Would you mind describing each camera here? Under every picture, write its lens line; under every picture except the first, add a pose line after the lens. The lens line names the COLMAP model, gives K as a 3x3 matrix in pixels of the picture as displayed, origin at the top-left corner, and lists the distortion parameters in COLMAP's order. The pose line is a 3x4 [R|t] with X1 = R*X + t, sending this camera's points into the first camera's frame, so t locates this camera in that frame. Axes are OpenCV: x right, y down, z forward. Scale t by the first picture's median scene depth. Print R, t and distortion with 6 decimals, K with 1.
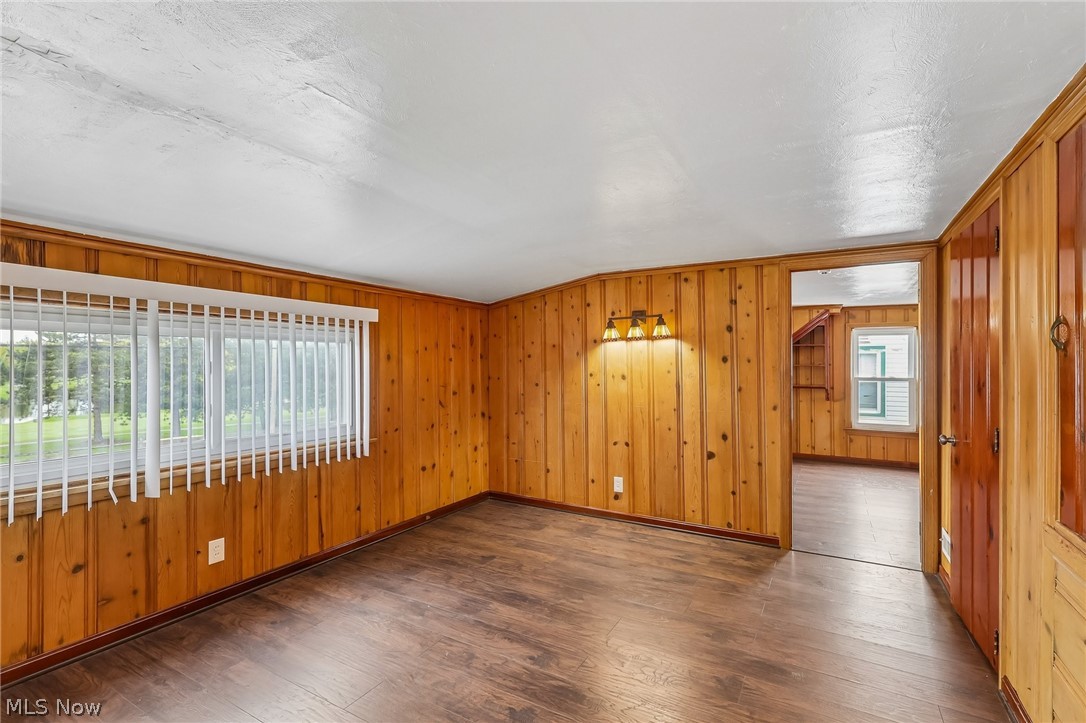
lens RADIAL K [[505.1, 0, 533.6], [0, 505.1, 367.4], [0, 0, 1]] dist [-0.003776, 0.002436]
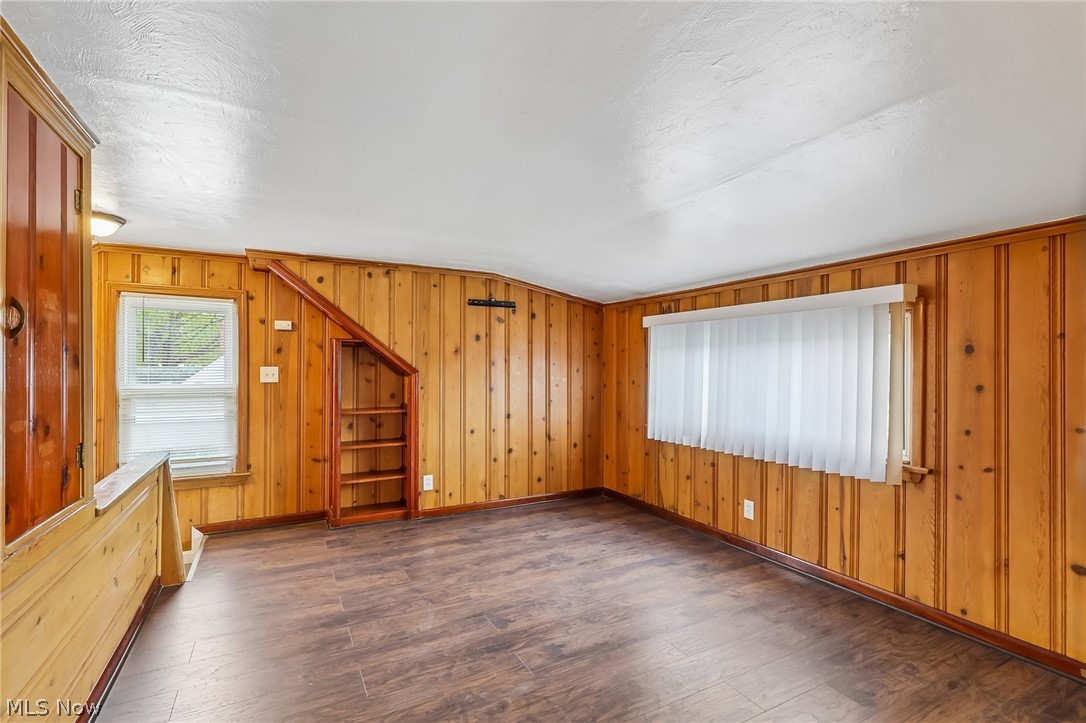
lens RADIAL K [[505.1, 0, 546.0], [0, 505.1, 367.0], [0, 0, 1]] dist [-0.003776, 0.002436]
pose [[-0.517310, -0.000817, -0.855798, 0.509702], [-0.006755, 0.999972, 0.003128, 0.003089], [0.855771, 0.007399, -0.517301, 0.857626]]
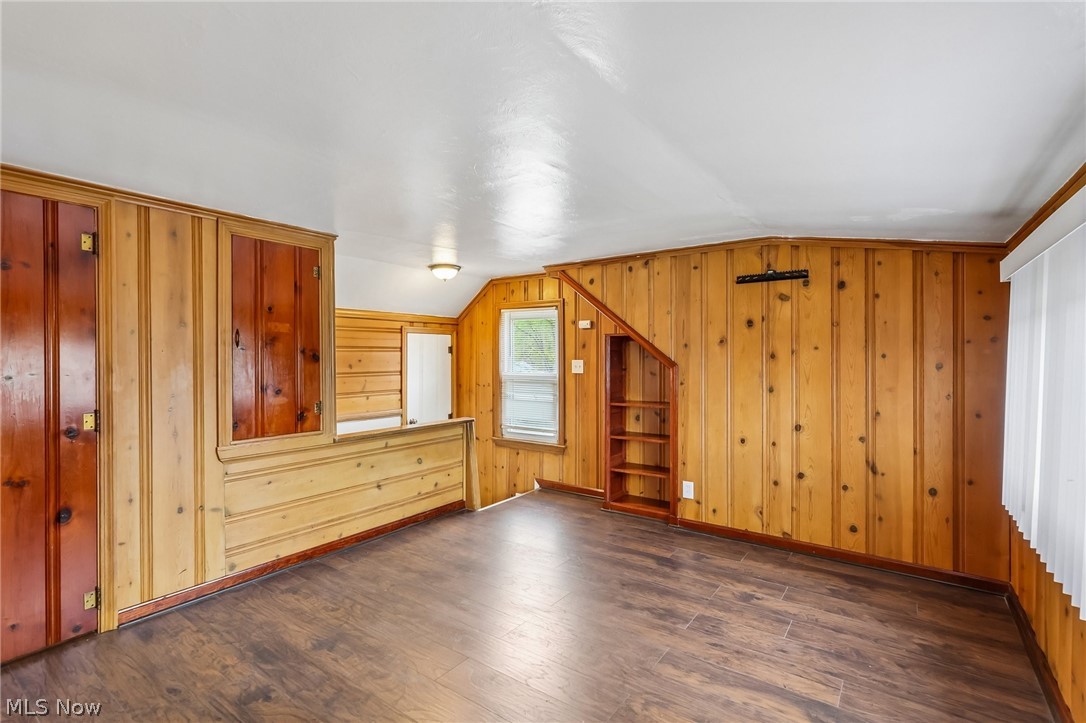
lens RADIAL K [[505.1, 0, 532.1], [0, 505.1, 365.7], [0, 0, 1]] dist [-0.003776, 0.002436]
pose [[-0.994756, -0.000904, 0.102276, -0.088209], [0.001100, 0.999809, 0.019533, -0.000856], [-0.102274, 0.019543, -0.994564, 1.070486]]
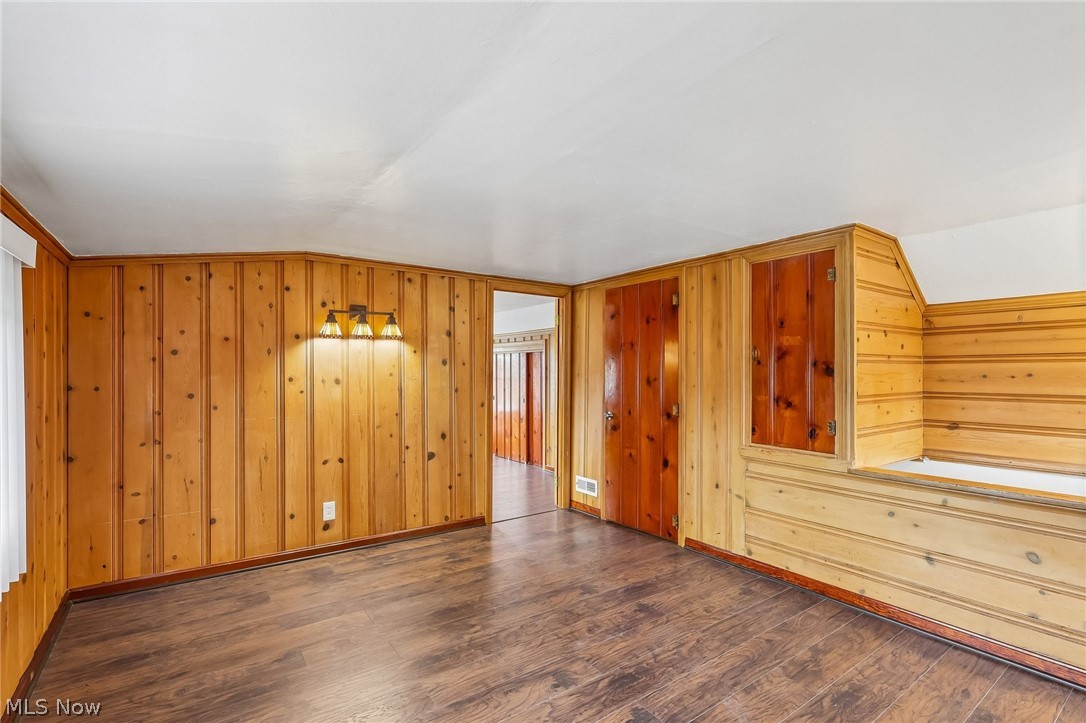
lens RADIAL K [[505.1, 0, 546.4], [0, 505.1, 368.8], [0, 0, 1]] dist [-0.003776, 0.002436]
pose [[0.403142, 0.003576, 0.915130, -0.487977], [-0.000098, 0.999993, -0.003865, 0.001600], [-0.915137, 0.001469, 0.403139, 0.369076]]
